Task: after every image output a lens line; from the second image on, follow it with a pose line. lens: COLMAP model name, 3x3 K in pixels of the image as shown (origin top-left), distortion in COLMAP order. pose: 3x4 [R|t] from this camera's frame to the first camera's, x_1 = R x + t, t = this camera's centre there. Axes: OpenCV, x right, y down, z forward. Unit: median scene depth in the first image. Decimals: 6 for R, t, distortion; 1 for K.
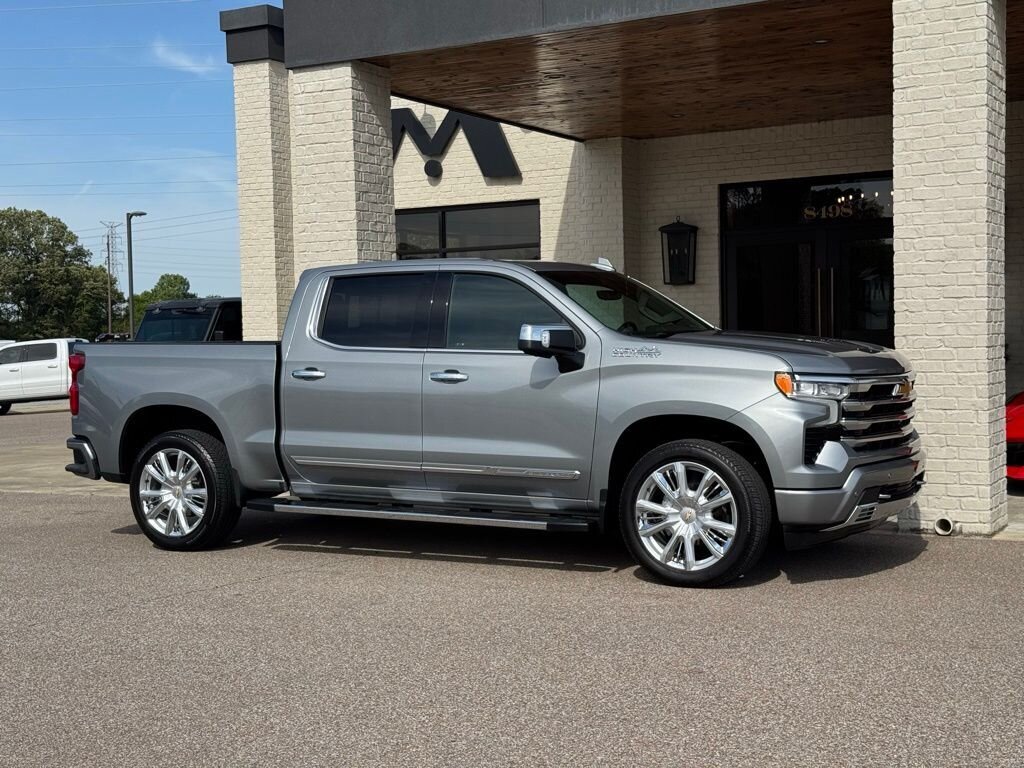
lens RADIAL K [[1434.7, 0, 509.7], [0, 1434.7, 389.8], [0, 0, 1]] dist [0.136539, 0.000000]
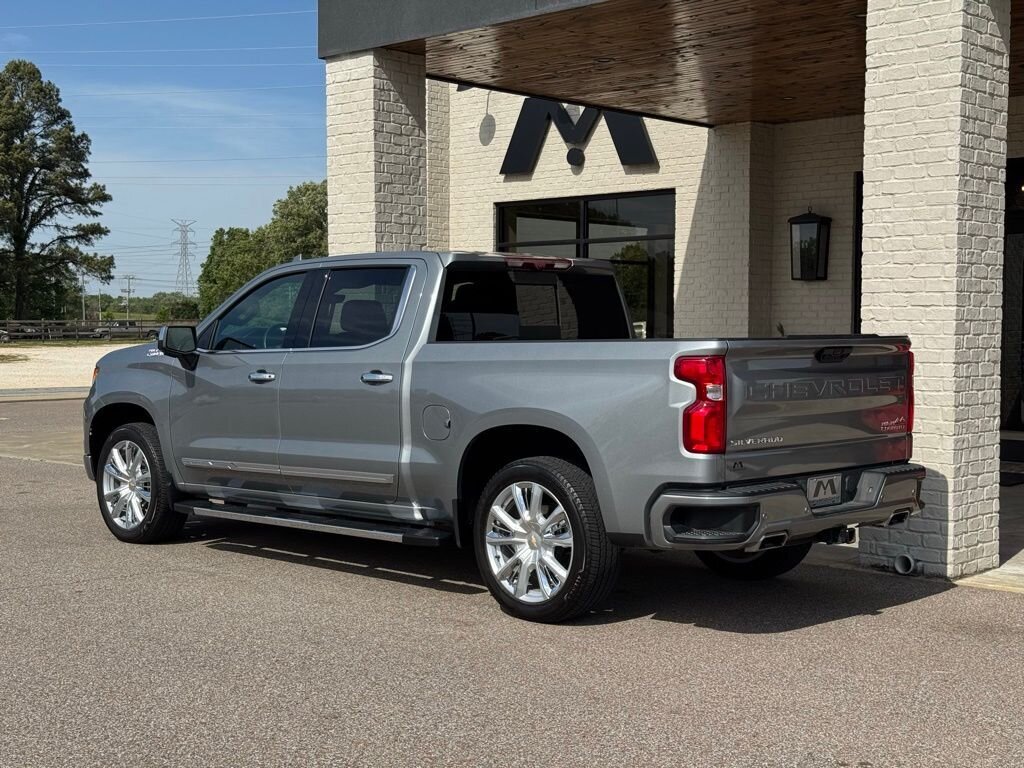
lens RADIAL K [[1434.7, 0, 505.7], [0, 1434.7, 385.8], [0, 0, 1]] dist [0.136539, 0.000000]
pose [[0.968949, 0.034789, -0.244801, 0.272096], [-0.033018, 0.999390, 0.011335, -0.016280], [0.245046, -0.002900, 0.969507, 0.085819]]
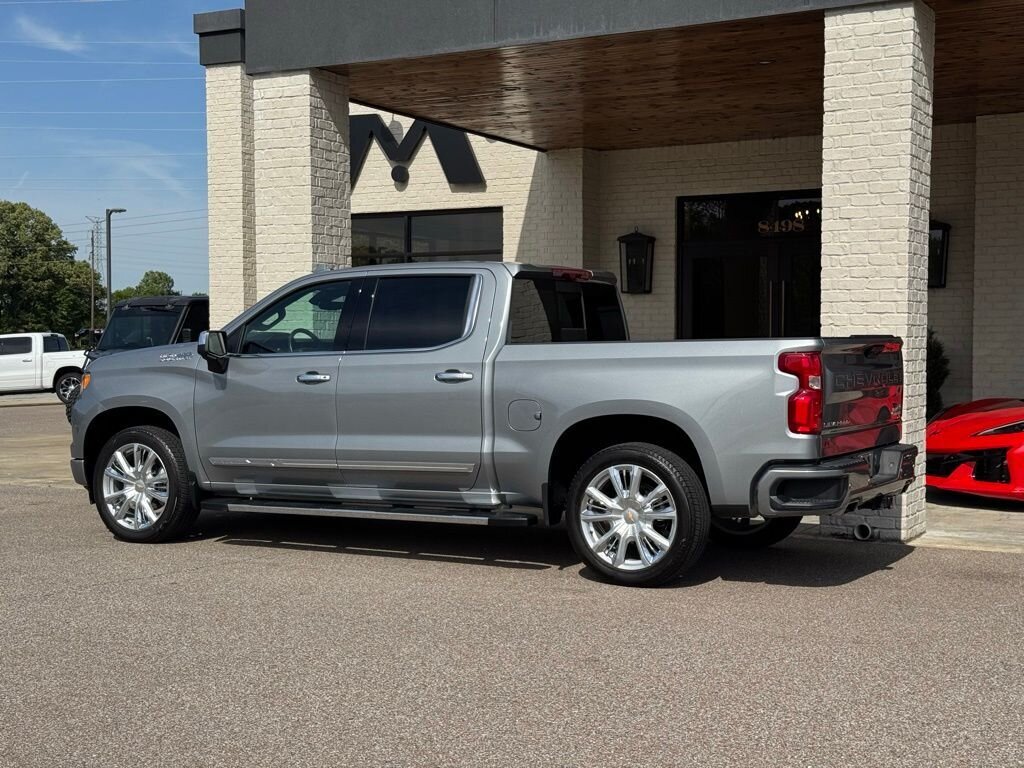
lens RADIAL K [[1434.7, 0, 509.8], [0, 1434.7, 389.8], [0, 0, 1]] dist [0.136539, 0.000000]
pose [[0.999695, 0.022134, 0.010927, 0.031689], [-0.022099, 0.999750, -0.003335, 0.001057], [-0.010998, 0.003093, 0.999935, -0.034683]]
